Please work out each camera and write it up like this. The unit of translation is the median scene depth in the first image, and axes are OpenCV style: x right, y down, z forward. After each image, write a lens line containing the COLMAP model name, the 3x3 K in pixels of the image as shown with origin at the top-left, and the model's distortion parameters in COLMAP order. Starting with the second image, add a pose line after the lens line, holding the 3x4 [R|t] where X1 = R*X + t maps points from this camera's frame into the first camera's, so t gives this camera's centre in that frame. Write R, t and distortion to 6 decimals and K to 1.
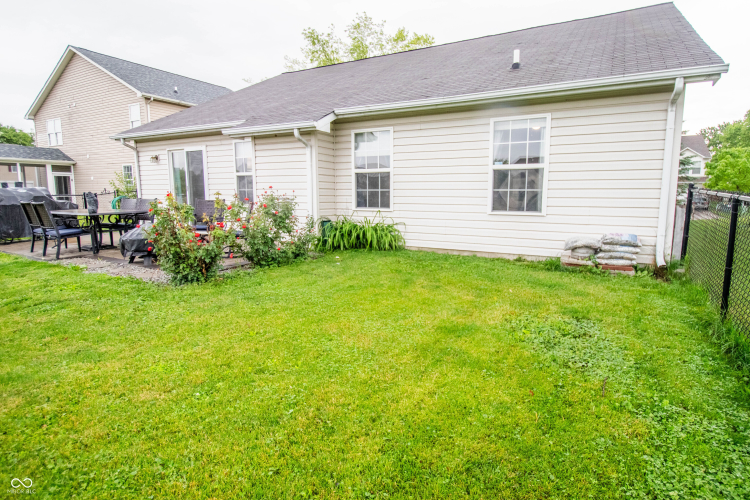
lens RADIAL K [[414.2, 0, 377.8], [0, 414.2, 249.0], [0, 0, 1]] dist [-0.000674, -0.005880]
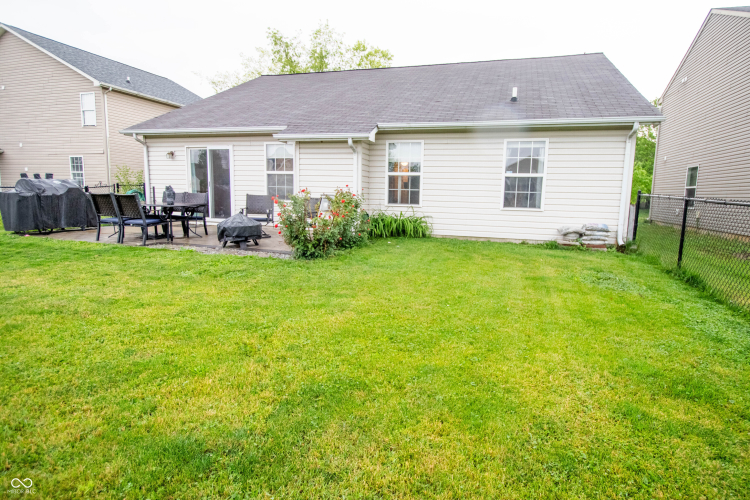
lens RADIAL K [[414.2, 0, 390.8], [0, 414.2, 248.1], [0, 0, 1]] dist [-0.000674, -0.005880]
pose [[0.976029, -0.007493, 0.217513, -0.345791], [0.007965, 0.999967, -0.001295, 0.036379], [-0.217496, 0.002997, 0.976057, -0.214839]]
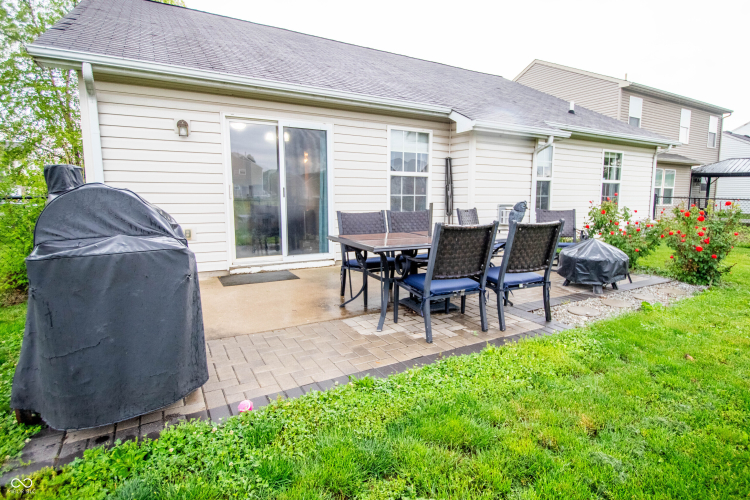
lens RADIAL K [[414.2, 0, 379.1], [0, 414.2, 245.8], [0, 0, 1]] dist [-0.000674, -0.005880]
pose [[0.472282, -0.105560, 0.875104, -1.315554], [0.120707, 0.991195, 0.054419, -0.131618], [-0.873143, 0.079929, 0.480866, 0.917889]]
